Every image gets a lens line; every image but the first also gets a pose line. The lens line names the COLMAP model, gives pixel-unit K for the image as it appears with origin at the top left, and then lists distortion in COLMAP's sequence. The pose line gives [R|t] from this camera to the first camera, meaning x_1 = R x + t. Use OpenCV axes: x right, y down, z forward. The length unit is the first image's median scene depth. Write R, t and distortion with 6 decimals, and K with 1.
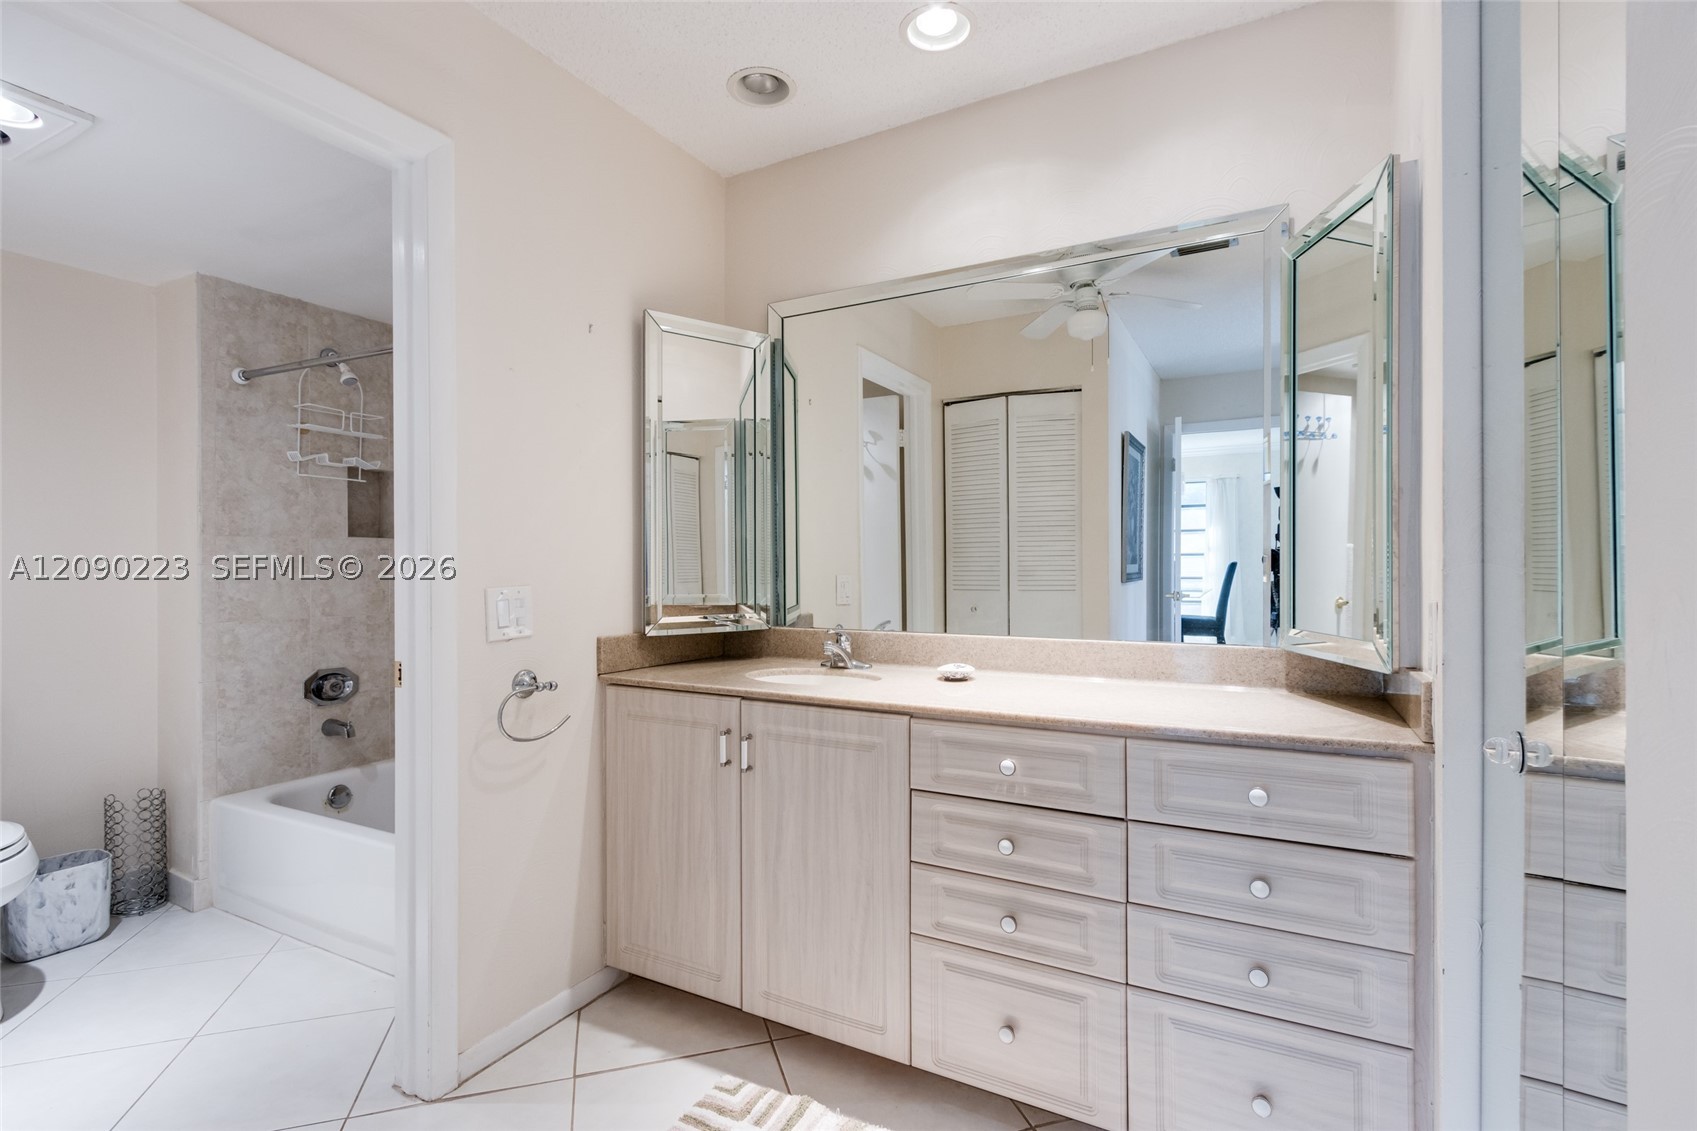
lens RADIAL K [[778.5, 0, 840.7], [0, 778.5, 561.9], [0, 0, 1]] dist [0.003470, 0.000097]
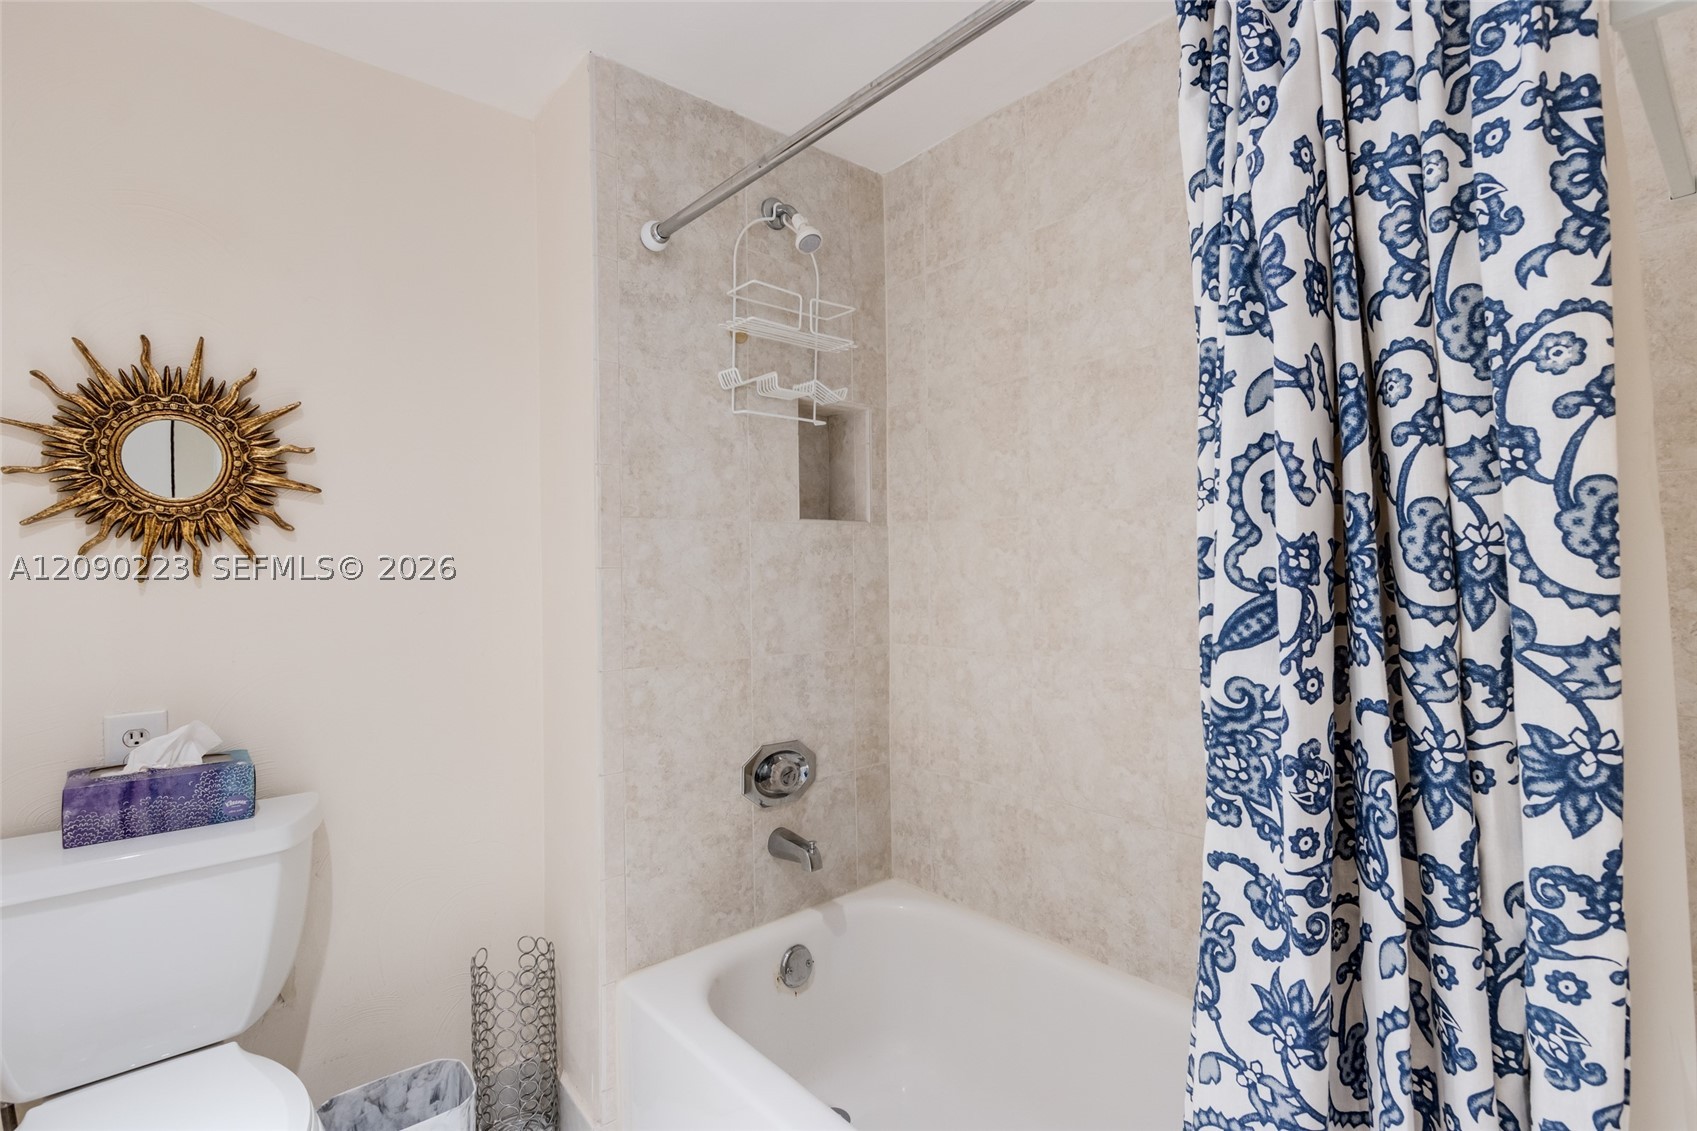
lens RADIAL K [[778.5, 0, 855.0], [0, 778.5, 567.0], [0, 0, 1]] dist [0.003470, 0.000097]
pose [[0.937751, 0.002758, -0.347298, -0.412039], [0.003149, 0.999860, 0.016443, -0.005675], [0.347295, -0.016513, 0.937611, 0.489000]]
